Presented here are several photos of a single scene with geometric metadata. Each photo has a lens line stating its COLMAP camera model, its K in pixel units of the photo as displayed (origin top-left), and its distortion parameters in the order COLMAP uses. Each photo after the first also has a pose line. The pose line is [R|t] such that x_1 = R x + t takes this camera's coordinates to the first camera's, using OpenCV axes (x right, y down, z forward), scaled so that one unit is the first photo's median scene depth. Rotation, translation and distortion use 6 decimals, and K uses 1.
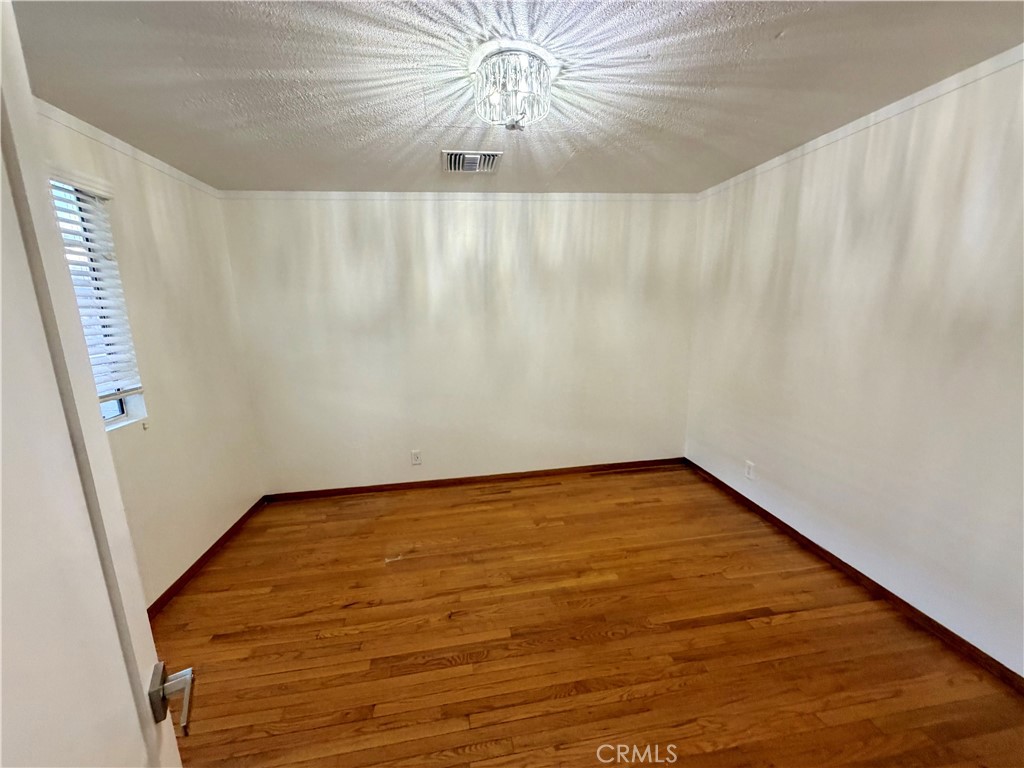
lens RADIAL K [[404.9, 0, 512.0], [0, 404.9, 384.0], [0, 0, 1]] dist [0.000023, -0.000395]
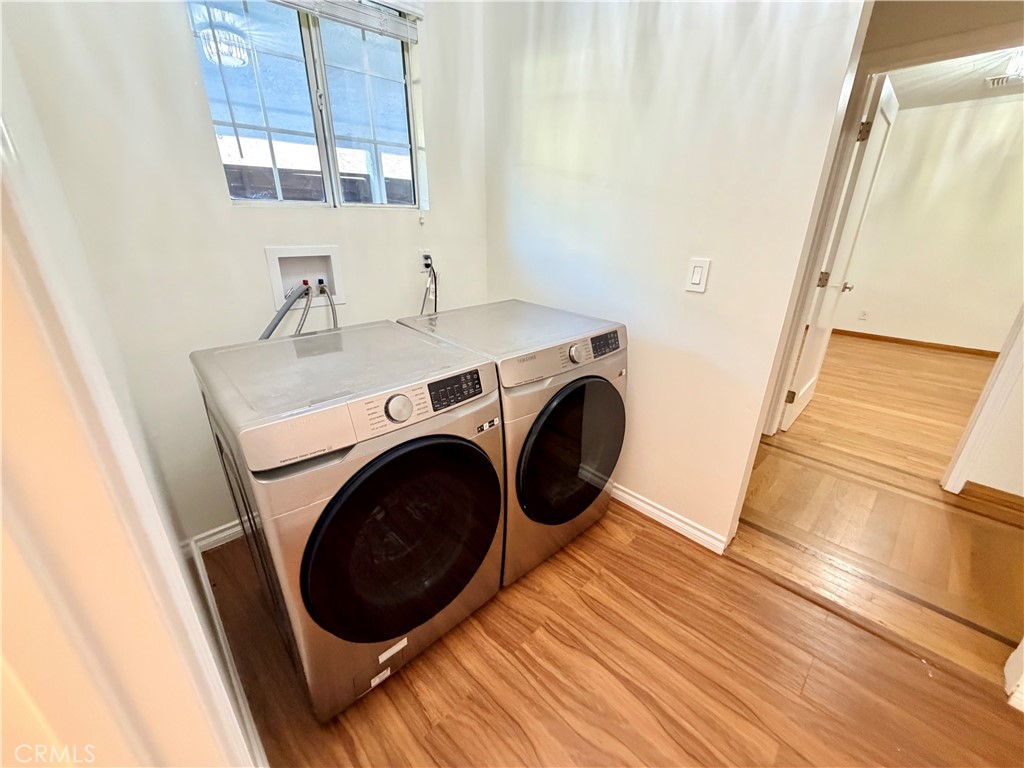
lens RADIAL K [[404.9, 0, 512.0], [0, 404.9, 384.0], [0, 0, 1]] dist [0.000023, -0.000395]
pose [[0.567701, 0.338271, -0.750526, 0.295550], [-0.166382, 0.940010, 0.297823, 0.283040], [0.806246, -0.044201, 0.589926, -1.179884]]
